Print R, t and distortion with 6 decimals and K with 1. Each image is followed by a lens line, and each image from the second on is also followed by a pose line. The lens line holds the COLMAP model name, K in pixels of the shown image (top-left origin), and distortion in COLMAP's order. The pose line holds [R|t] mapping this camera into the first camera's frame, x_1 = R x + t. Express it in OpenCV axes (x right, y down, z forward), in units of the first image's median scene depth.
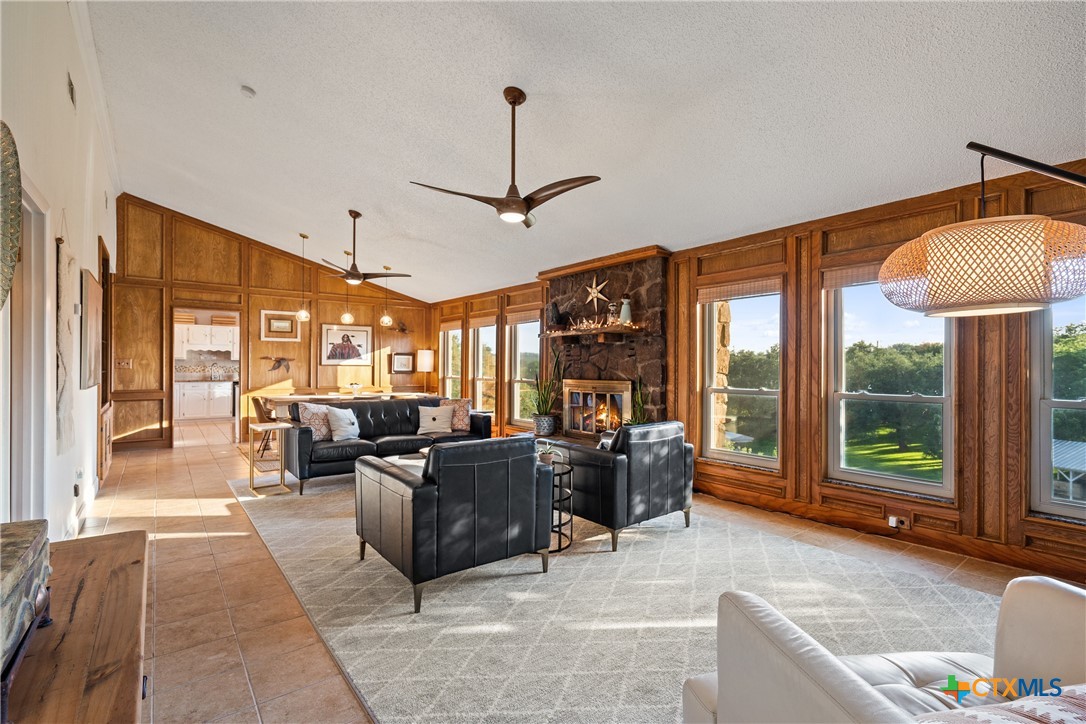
lens RADIAL K [[493.4, 0, 542.3], [0, 493.4, 366.2], [0, 0, 1]] dist [-0.000589, 0.000172]
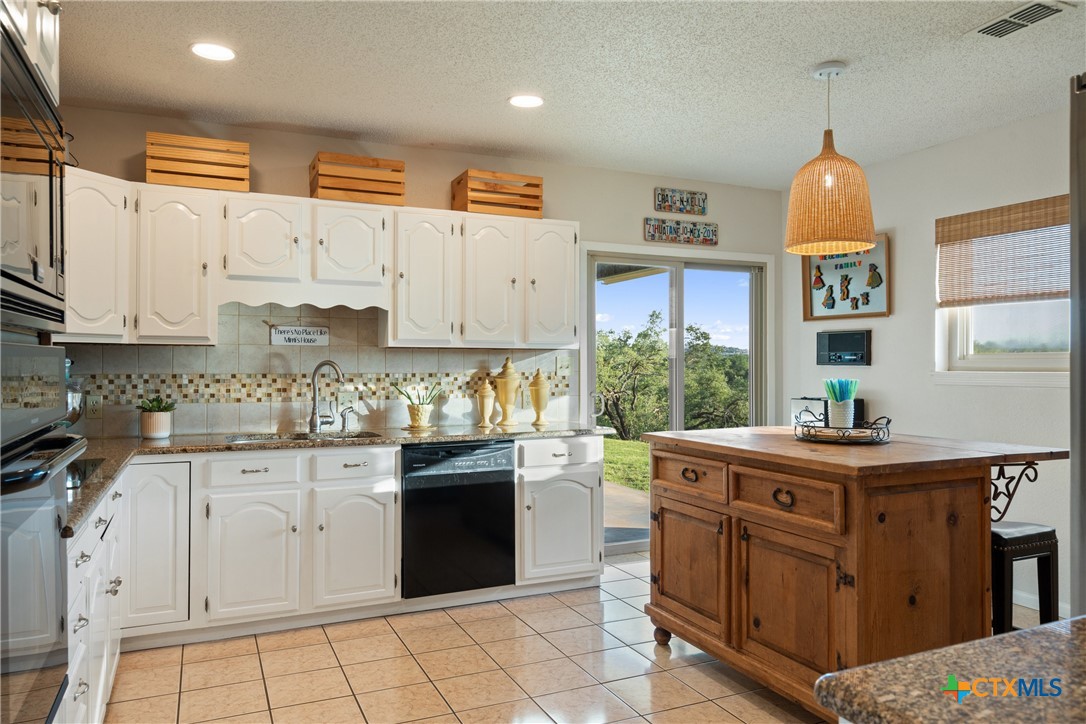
lens RADIAL K [[748.2, 0, 541.7], [0, 748.2, 362.6], [0, 0, 1]] dist [0.008965, 0.001850]
pose [[0.971822, -0.005179, -0.235660, -0.493094], [0.004745, 0.999986, -0.002409, -0.003856], [0.235669, 0.001223, 0.971833, 0.695329]]
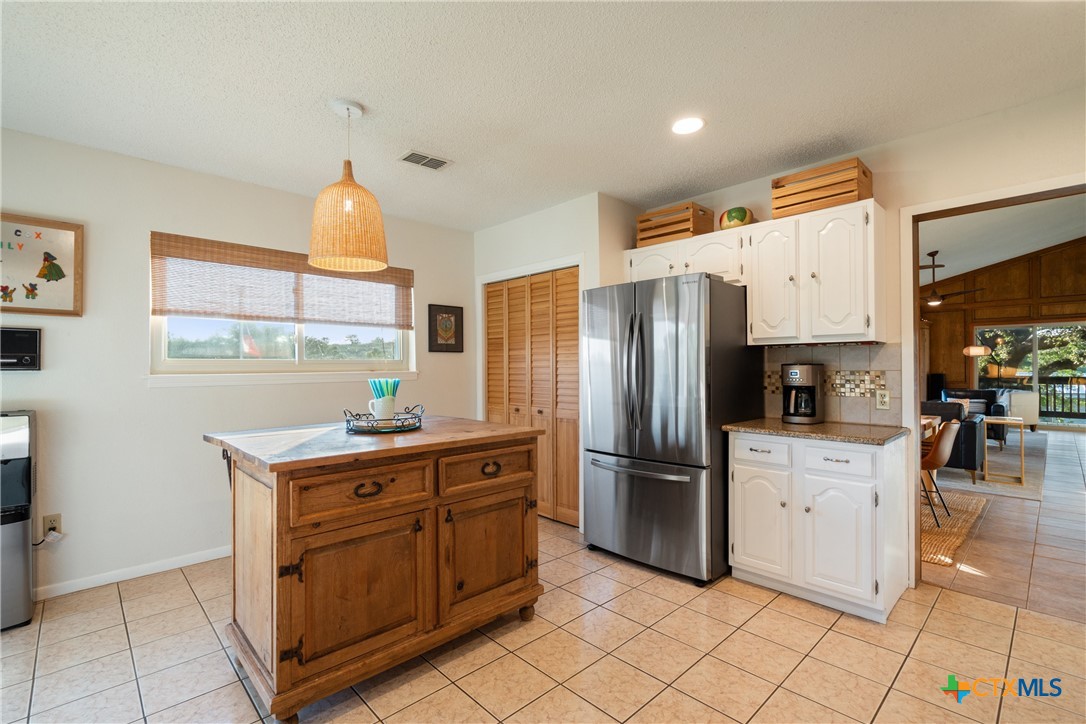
lens RADIAL K [[493.4, 0, 537.8], [0, 493.4, 364.1], [0, 0, 1]] dist [-0.000589, 0.000172]
pose [[-0.091298, 0.001788, 0.995822, -0.842058], [0.004529, 0.999989, -0.001381, -0.004102], [-0.995813, 0.004384, -0.091305, 1.160174]]
